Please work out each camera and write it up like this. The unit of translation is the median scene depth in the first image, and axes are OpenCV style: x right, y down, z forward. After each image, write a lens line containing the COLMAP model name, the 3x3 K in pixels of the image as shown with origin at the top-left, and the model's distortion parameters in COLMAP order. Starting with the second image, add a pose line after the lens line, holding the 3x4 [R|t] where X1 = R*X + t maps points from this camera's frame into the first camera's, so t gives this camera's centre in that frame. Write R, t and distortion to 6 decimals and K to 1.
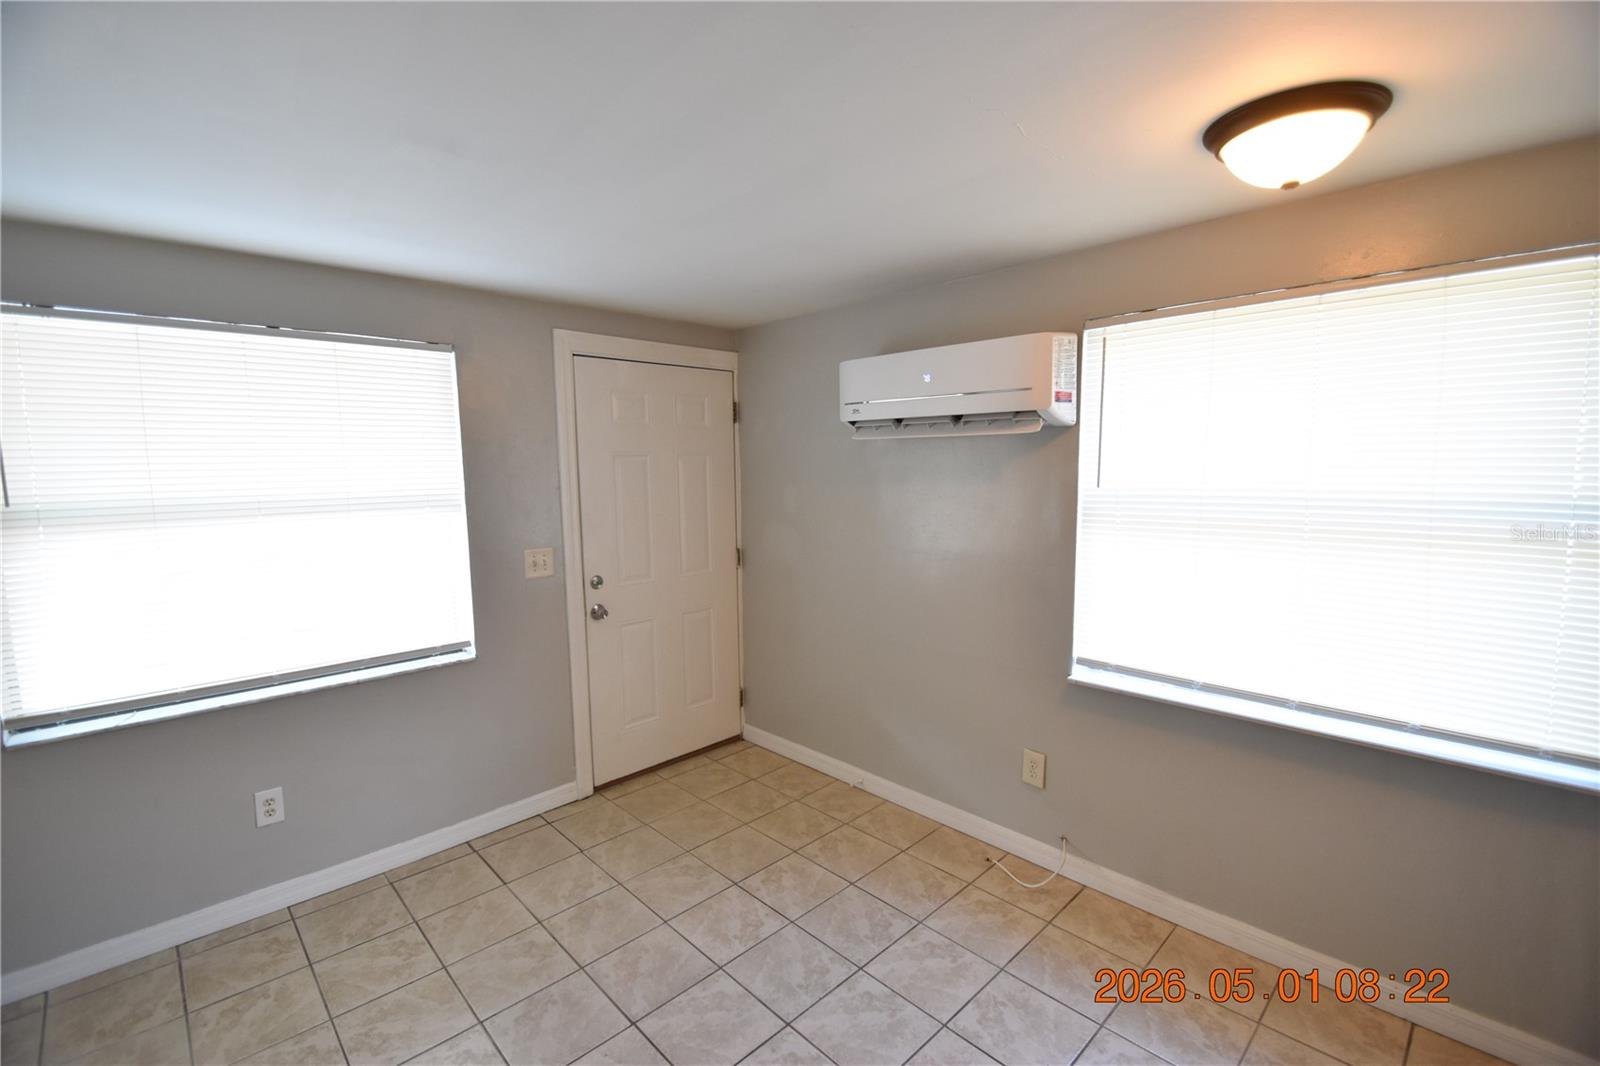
lens RADIAL K [[701.1, 0, 797.8], [0, 701.1, 540.9], [0, 0, 1]] dist [0.014517, -0.015547]
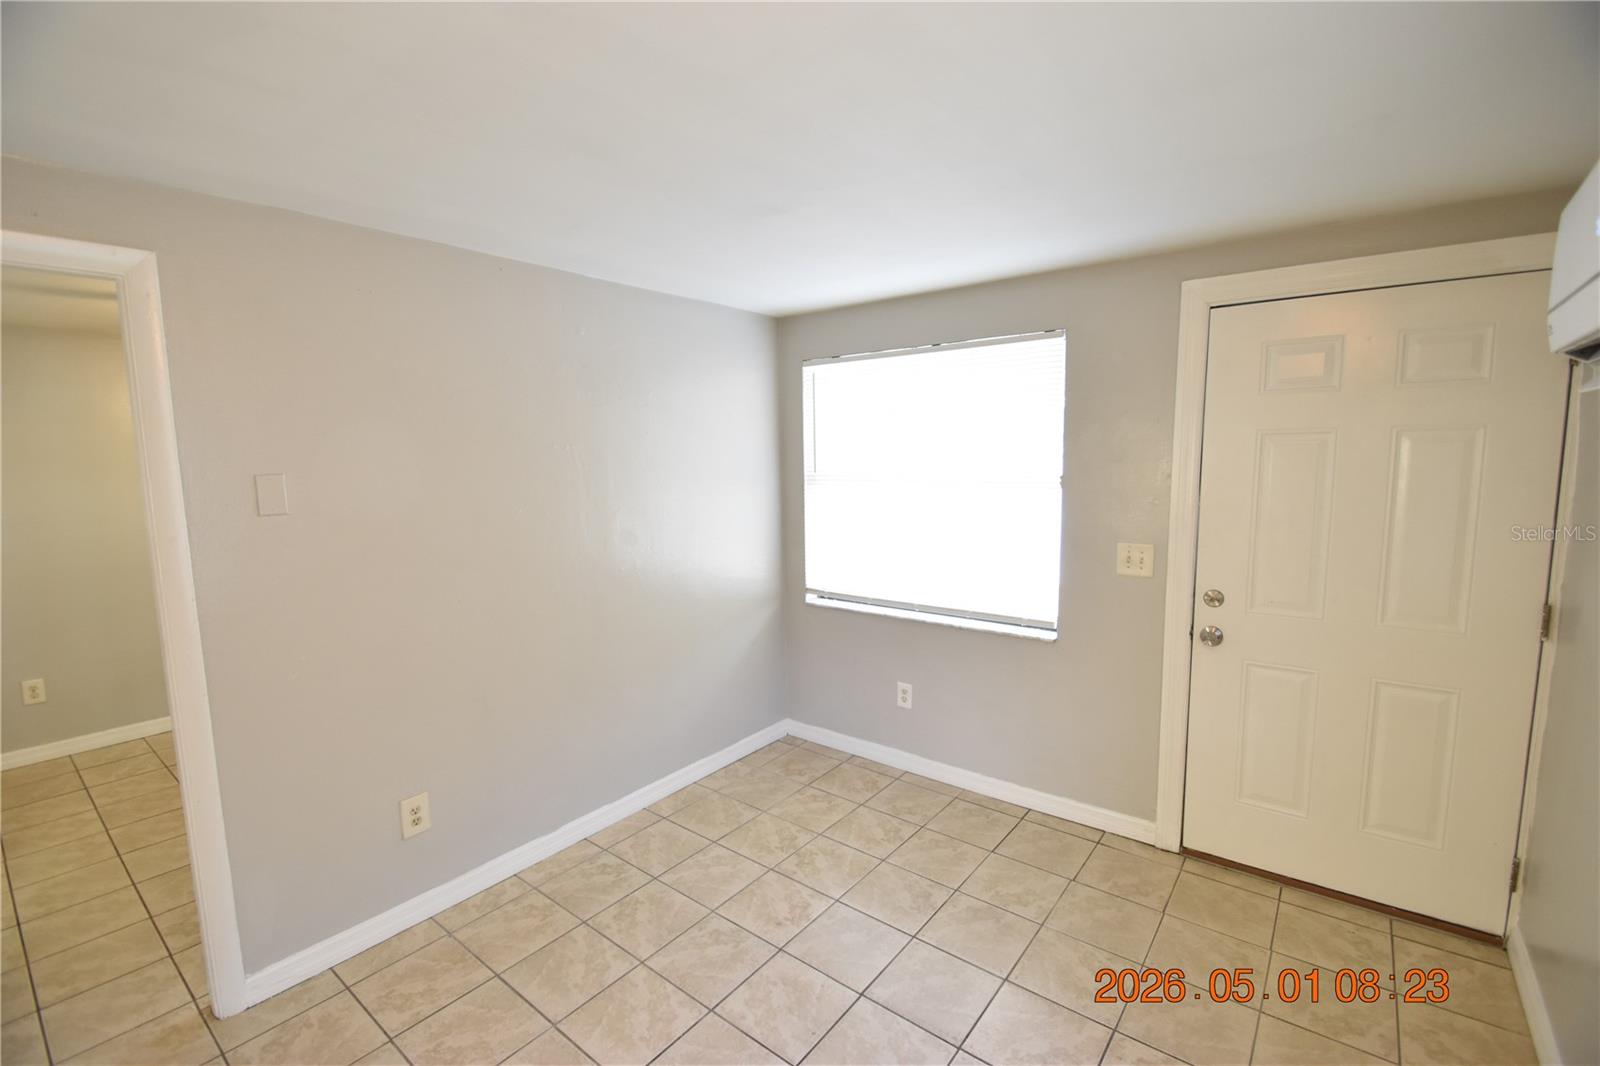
lens RADIAL K [[701.1, 0, 797.8], [0, 701.1, 540.9], [0, 0, 1]] dist [0.014517, -0.015547]
pose [[0.127638, 0.131335, -0.983087, 0.454742], [-0.094638, 0.988284, 0.119742, -0.059092], [0.987295, 0.077753, 0.138572, 0.472920]]
